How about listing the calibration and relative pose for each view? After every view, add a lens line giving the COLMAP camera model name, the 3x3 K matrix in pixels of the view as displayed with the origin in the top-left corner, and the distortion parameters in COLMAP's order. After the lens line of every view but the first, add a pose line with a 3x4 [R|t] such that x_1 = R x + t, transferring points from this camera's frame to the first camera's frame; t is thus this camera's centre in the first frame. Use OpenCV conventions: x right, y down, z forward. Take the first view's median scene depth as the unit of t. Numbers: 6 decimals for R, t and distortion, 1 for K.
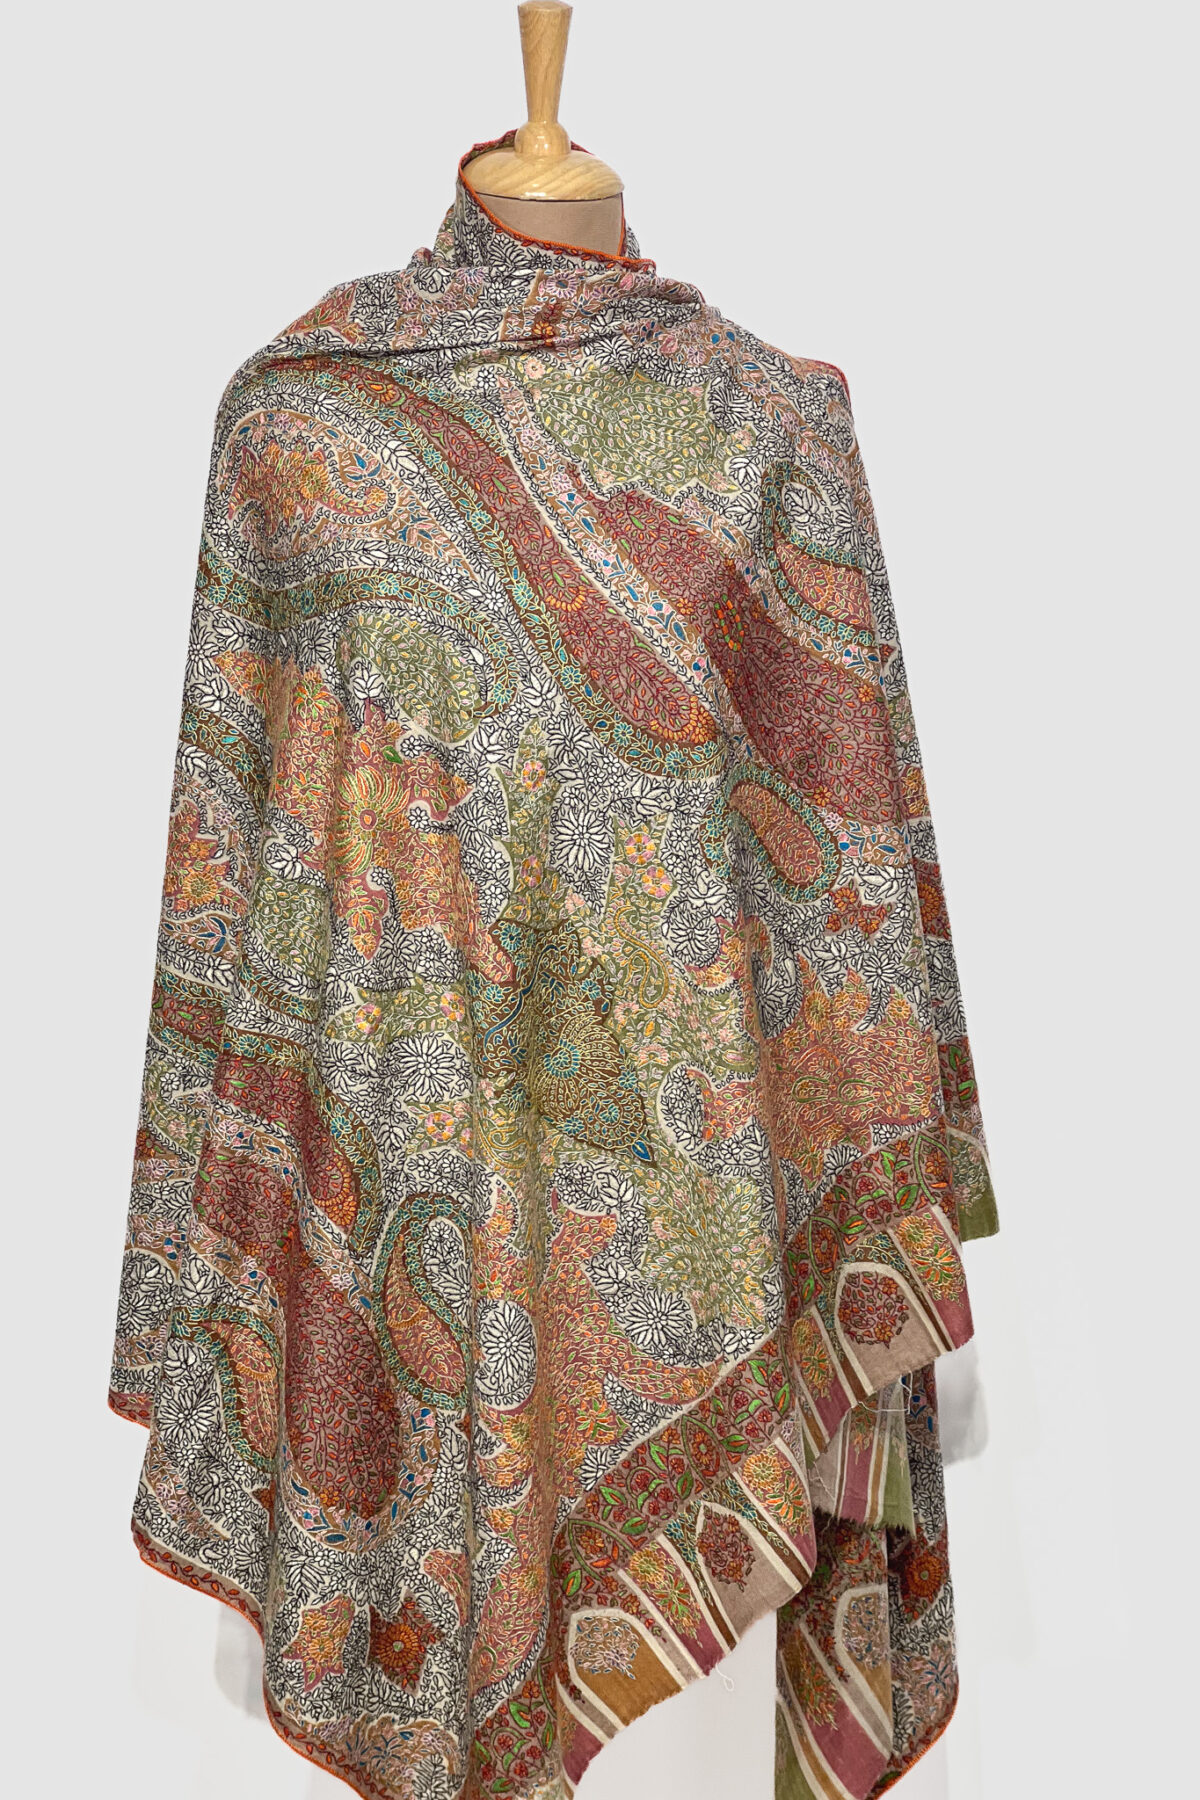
lens RADIAL K [[4832.5, 0, 600.0], [0, 4832.5, 900.0], [0, 0, 1]] dist [-1.064988, 37.903410]
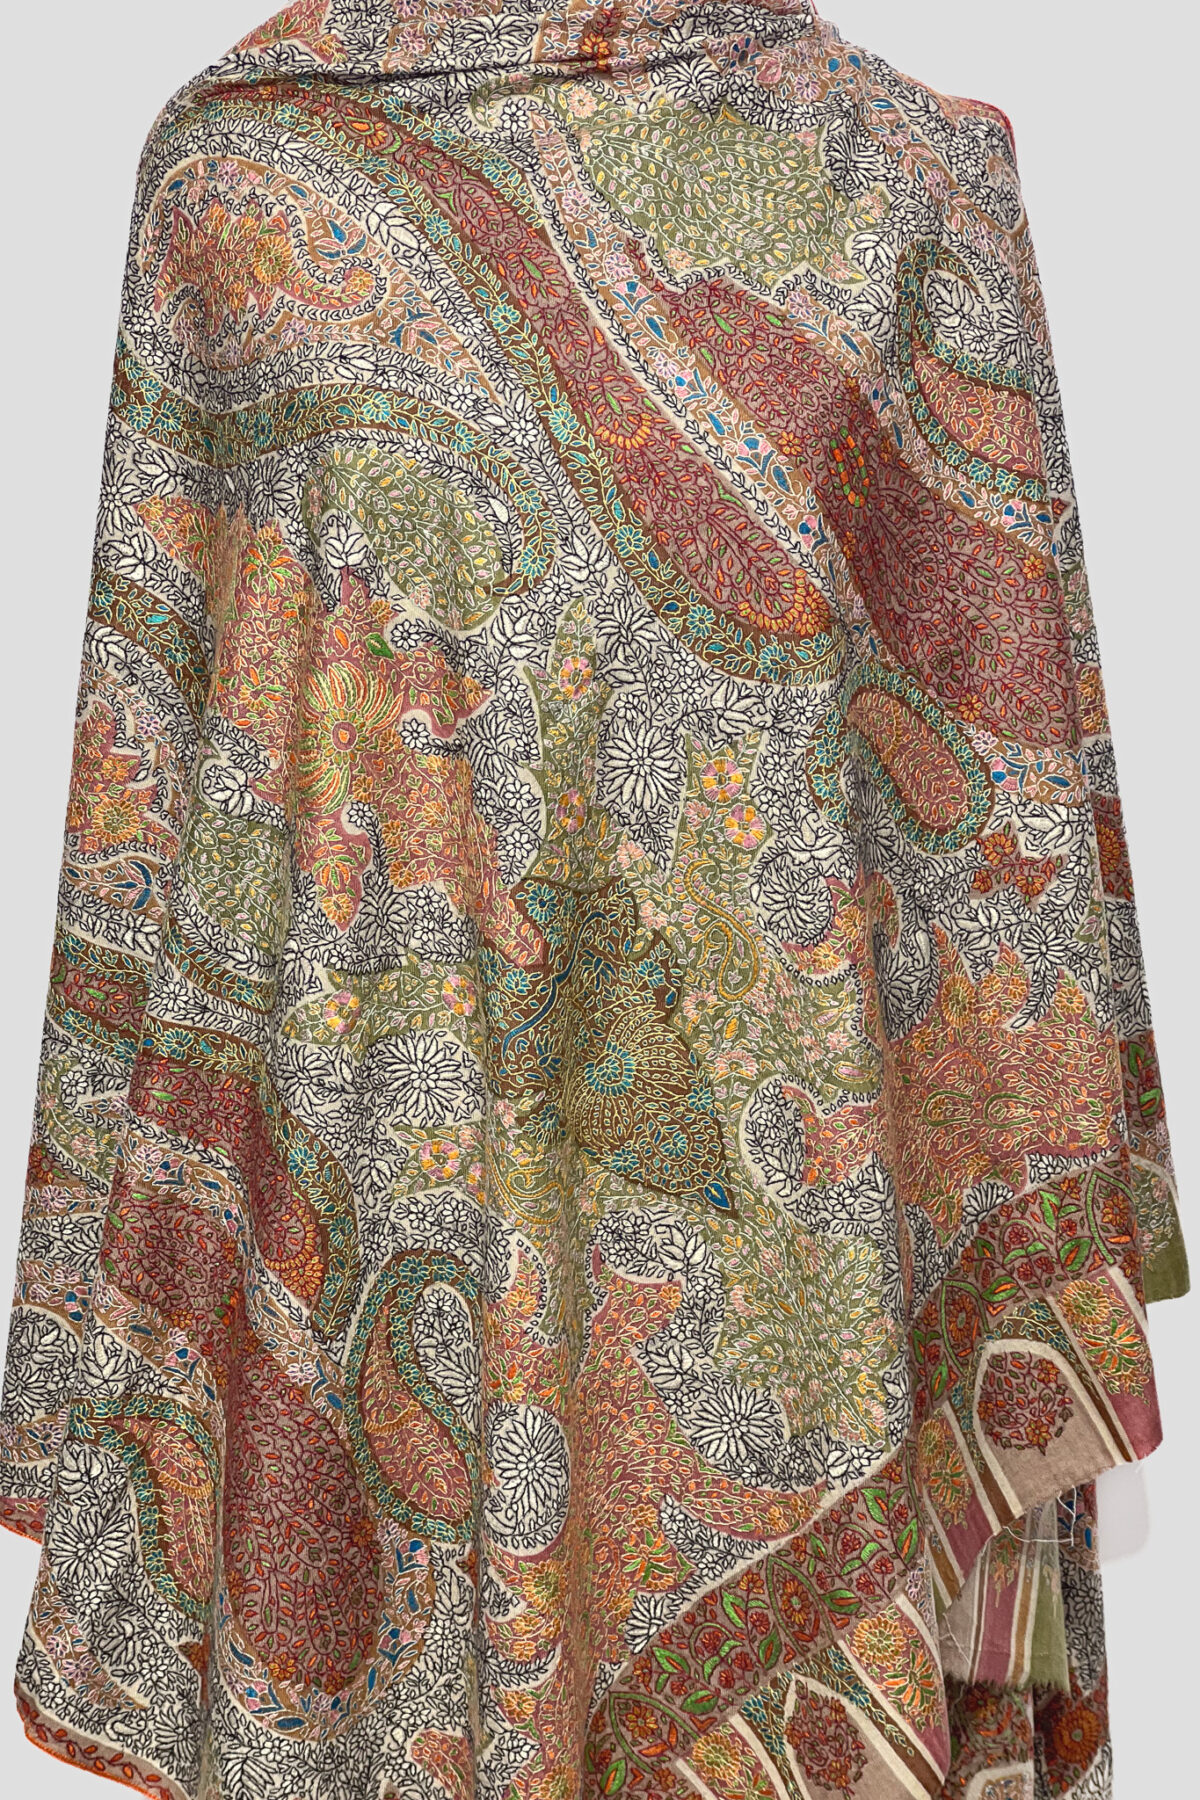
lens RADIAL K [[4351.9, 0, 600.7], [0, 4351.9, 952.4], [0, 0, 1]] dist [-0.423544, 11.441926]
pose [[0.999925, 0.012123, 0.001582, -0.010338], [-0.012192, 0.998363, 0.055874, -0.020675], [-0.000902, -0.055889, 0.998437, 0.344932]]
